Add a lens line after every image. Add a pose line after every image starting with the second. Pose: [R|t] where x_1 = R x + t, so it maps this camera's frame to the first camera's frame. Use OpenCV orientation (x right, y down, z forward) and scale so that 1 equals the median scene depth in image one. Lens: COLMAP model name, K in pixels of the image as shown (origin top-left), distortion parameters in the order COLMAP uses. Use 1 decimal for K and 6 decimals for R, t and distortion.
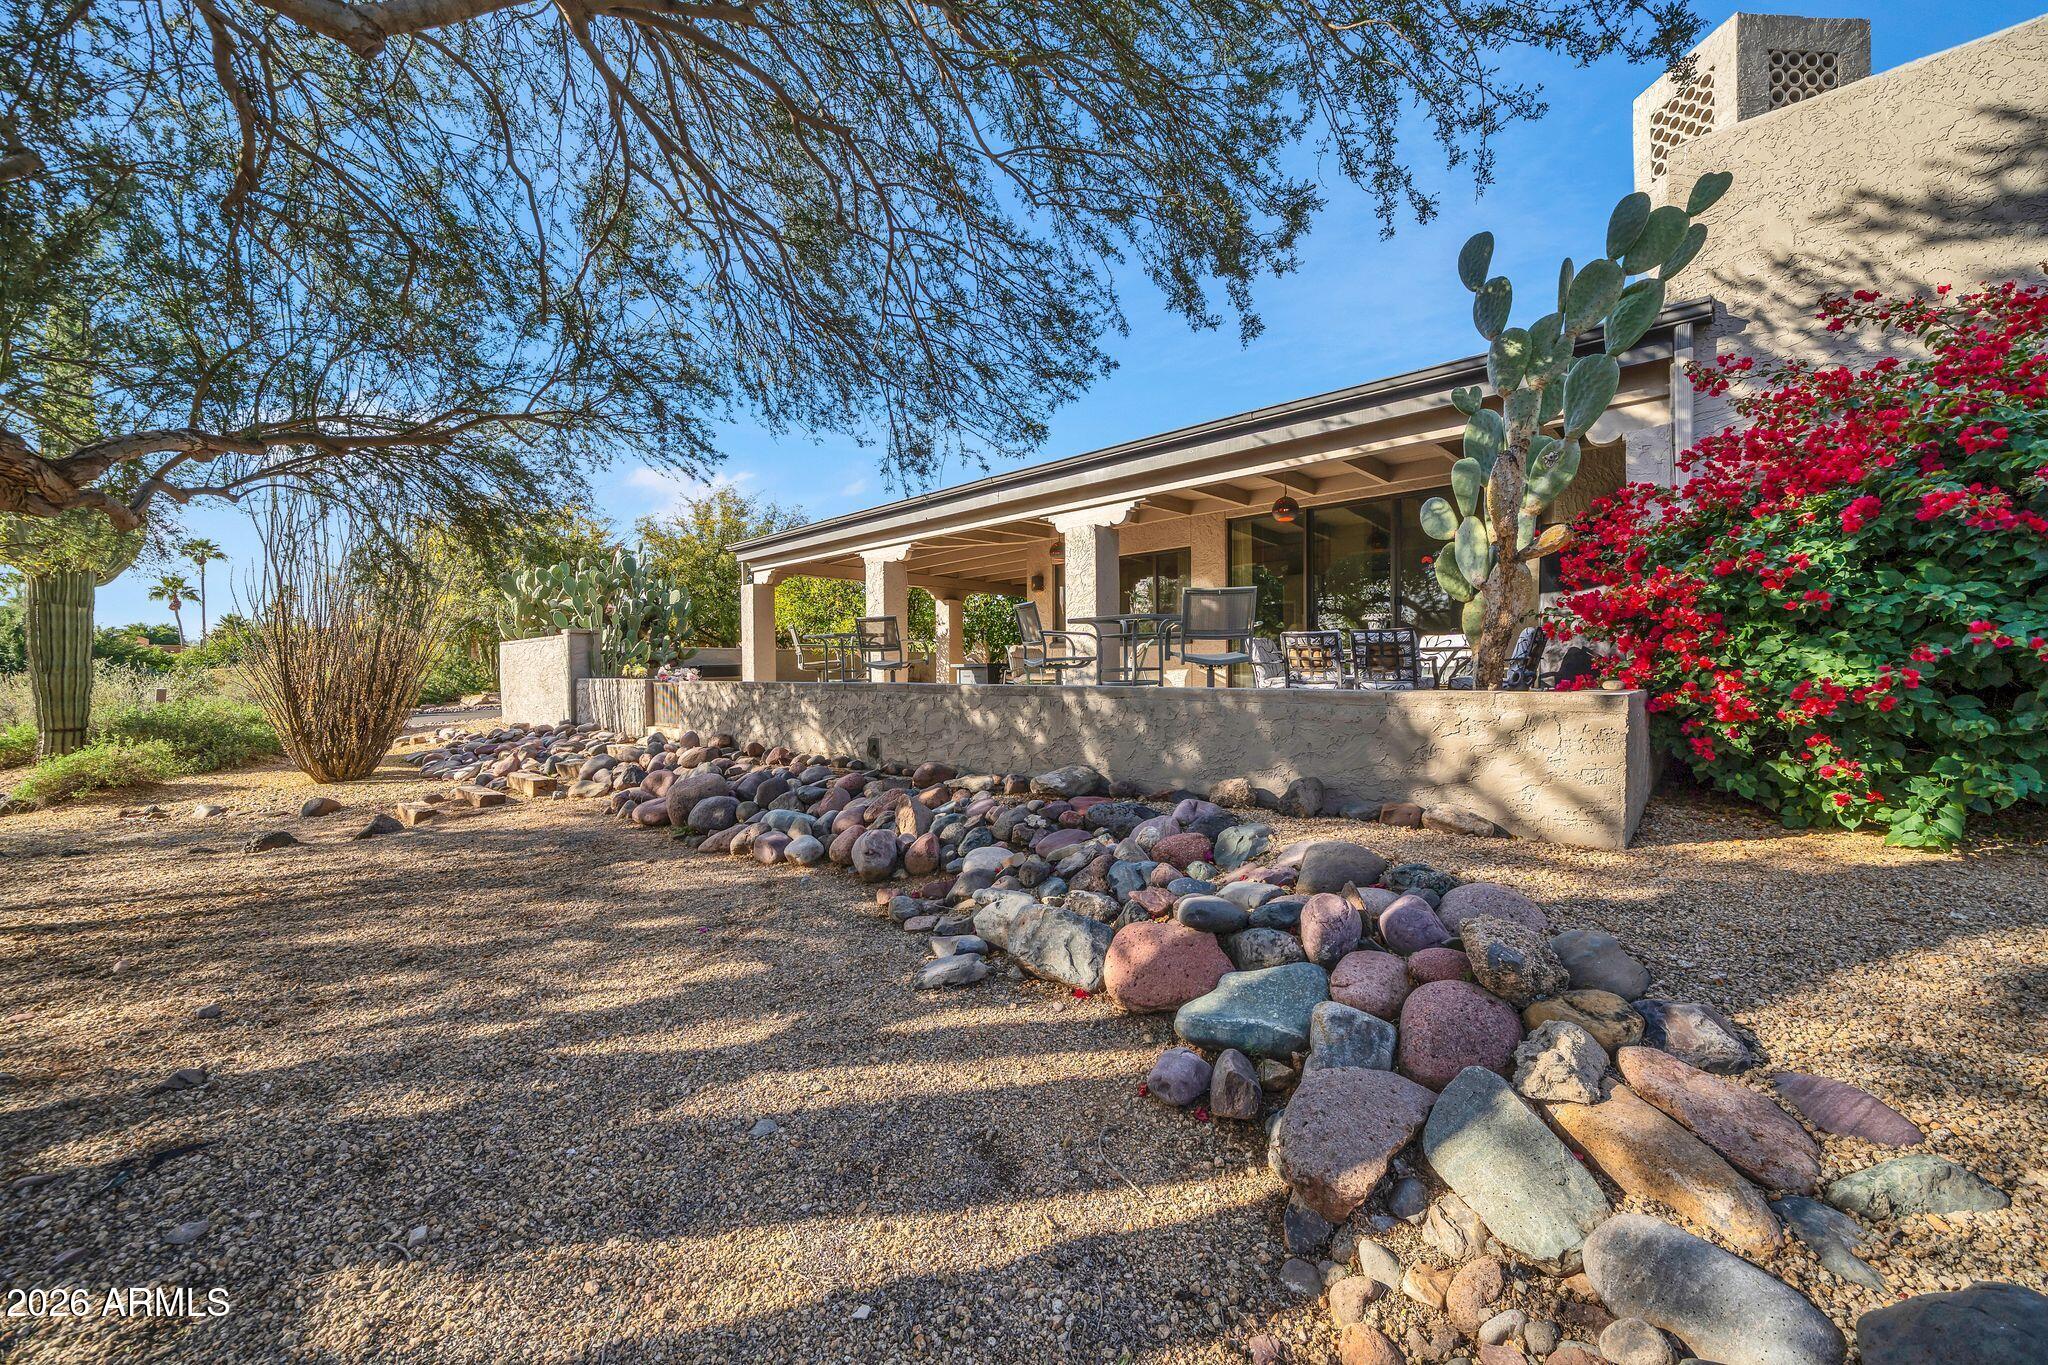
lens RADIAL K [[770.7, 0, 1022.9], [0, 770.7, 668.8], [0, 0, 1]] dist [-0.015143, 0.000192]
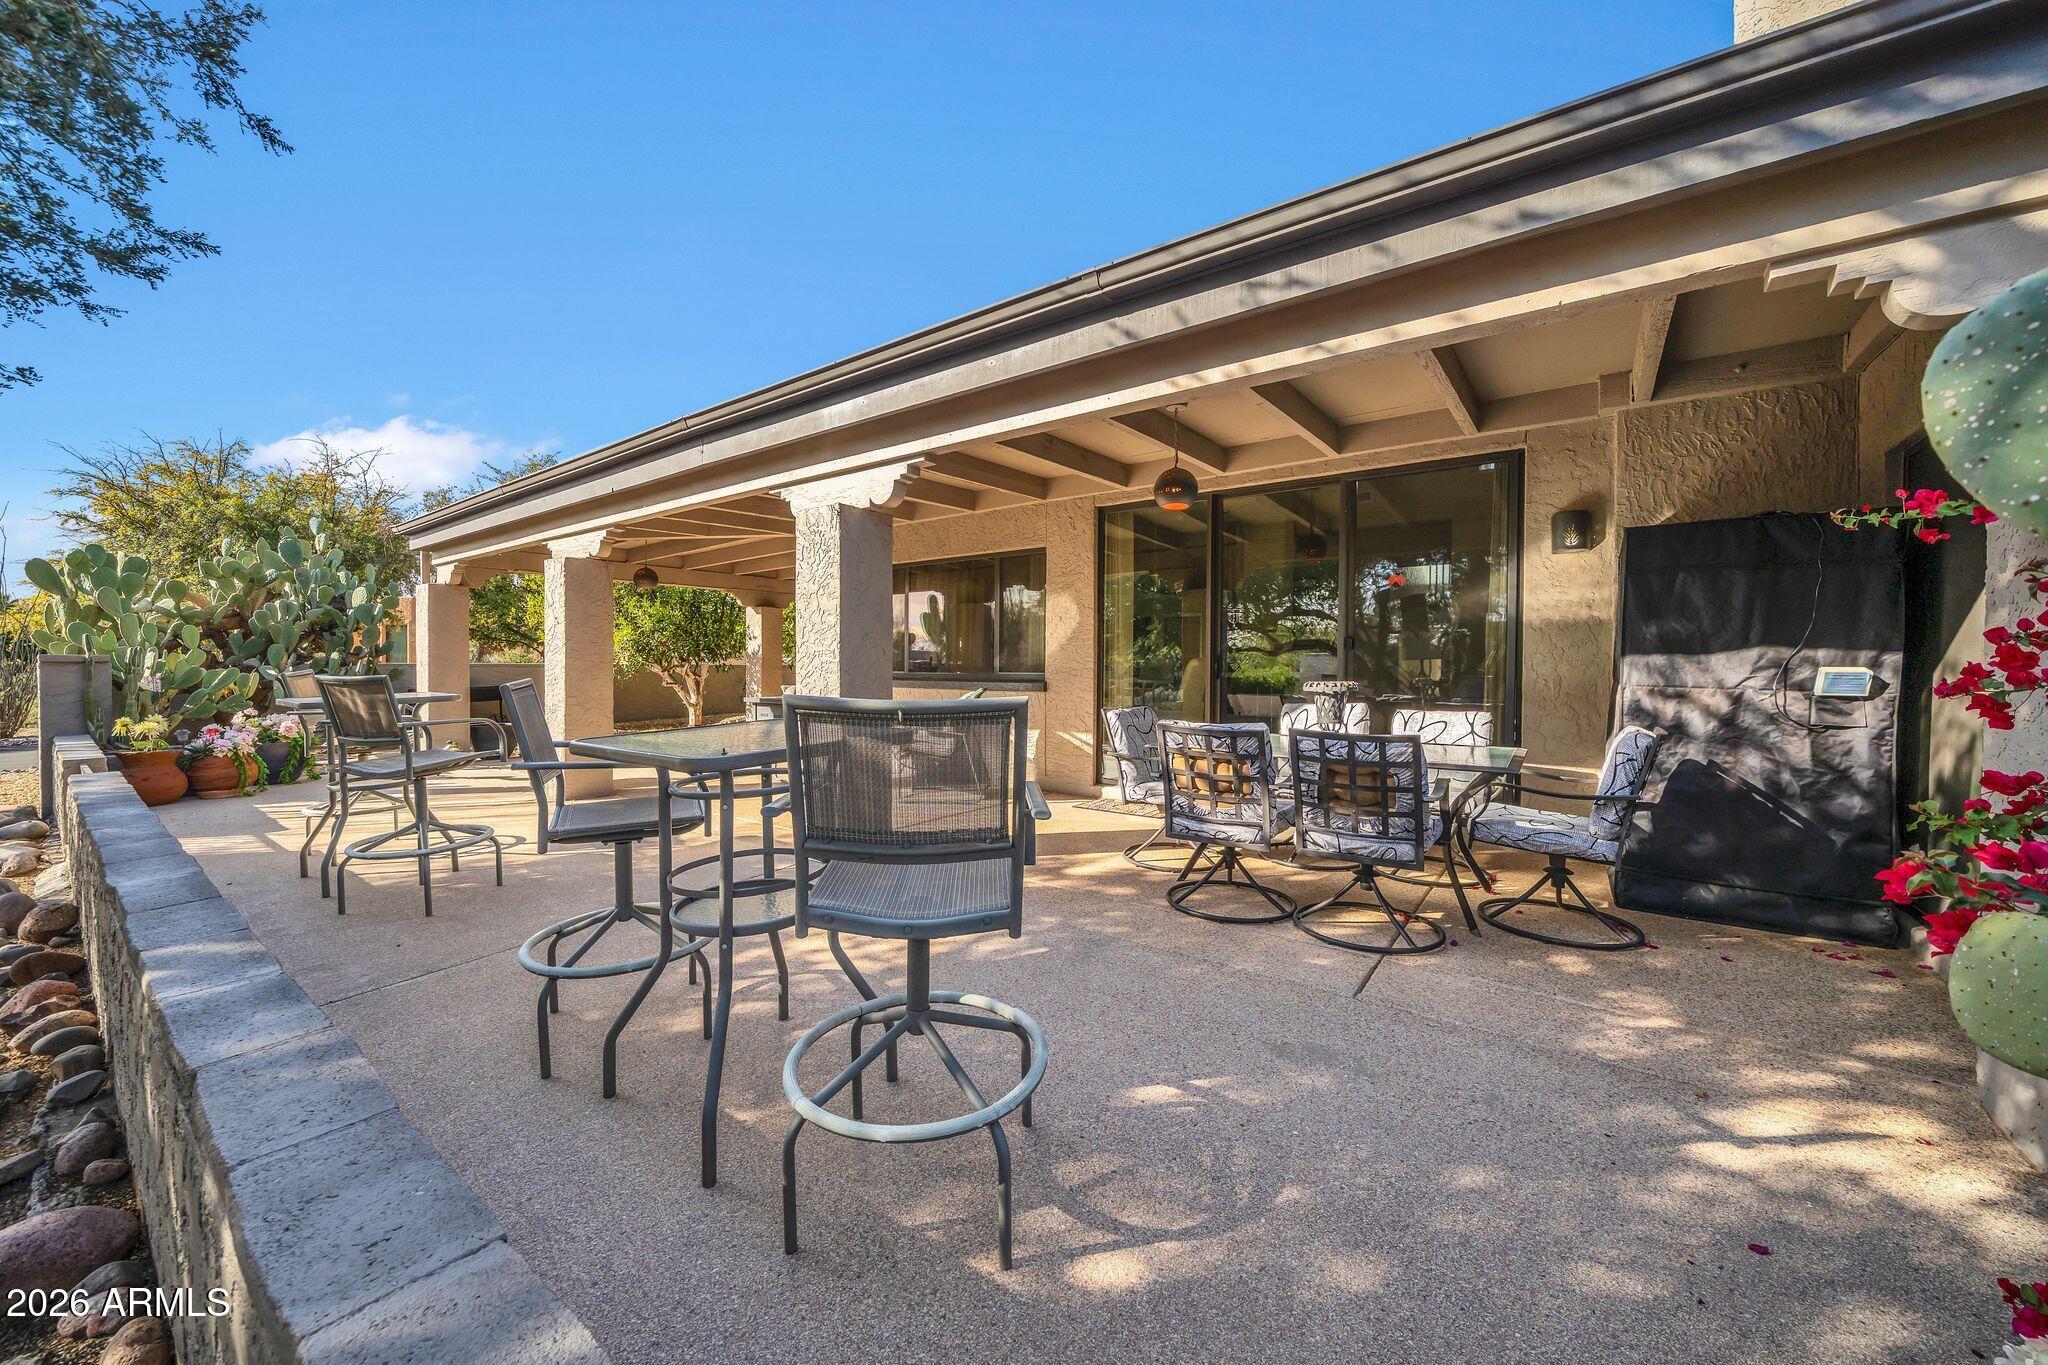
lens RADIAL K [[770.7, 0, 1022.9], [0, 770.7, 668.8], [0, 0, 1]] dist [-0.015143, 0.000192]
pose [[0.993716, 0.009986, 0.111487, 0.207129], [-0.011185, 0.999886, 0.010136, -0.096093], [-0.111374, -0.011319, 0.993714, 0.548082]]
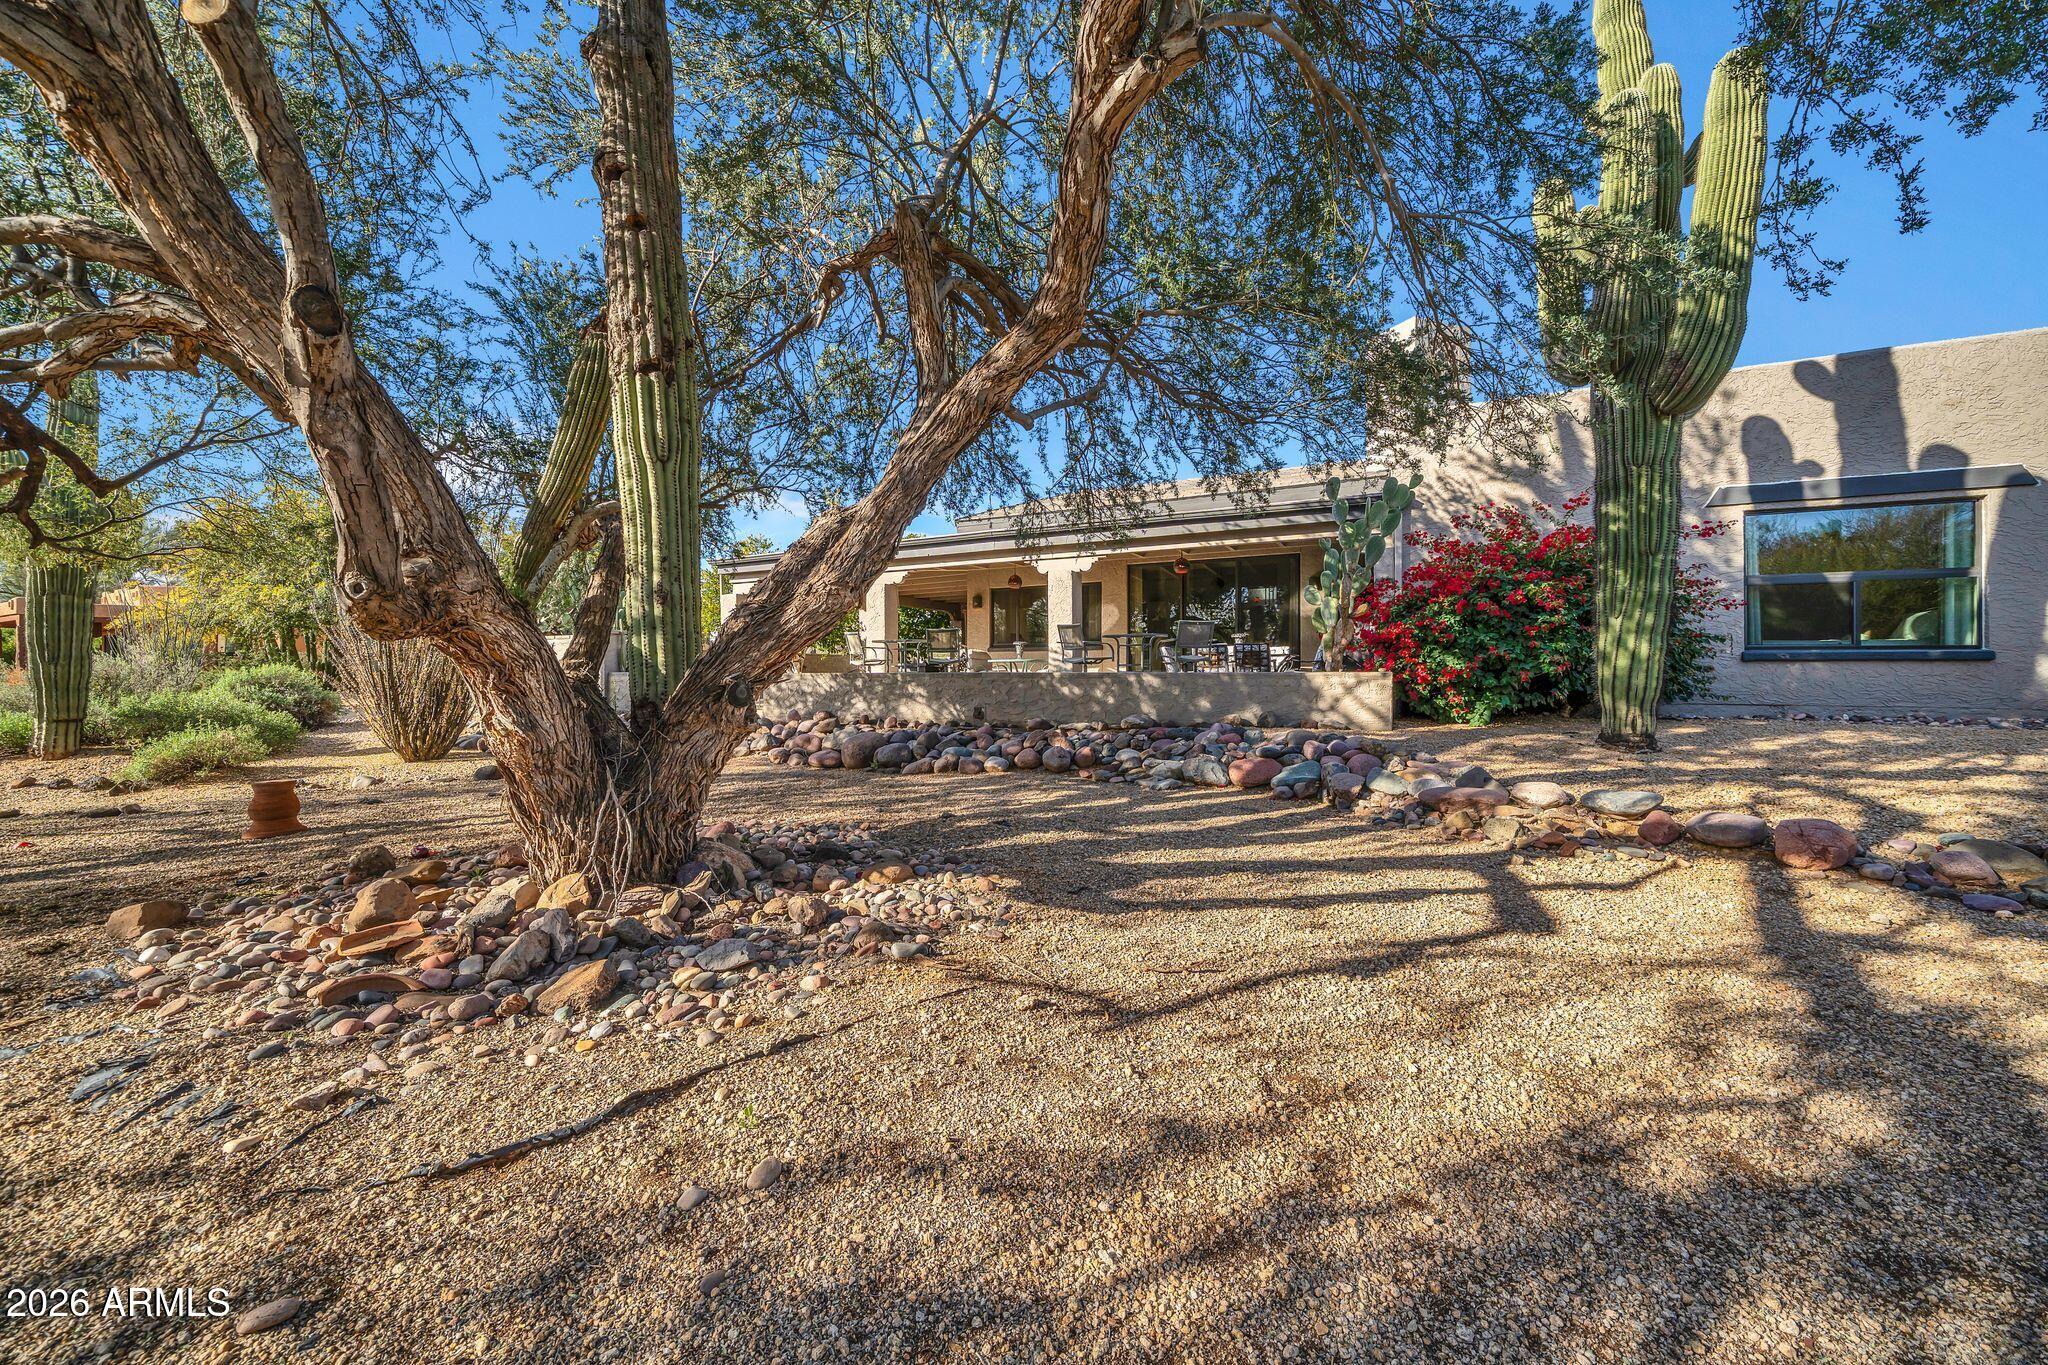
lens RADIAL K [[790.7, 0, 1024.0], [0, 790.7, 682.5], [0, 0, 1]] dist [-0.000333, 0.000037]
pose [[0.949735, 0.000710, 0.313054, -0.611120], [-0.004783, 0.999914, 0.012243, 0.020243], [-0.313018, -0.013125, 0.949656, -0.577090]]
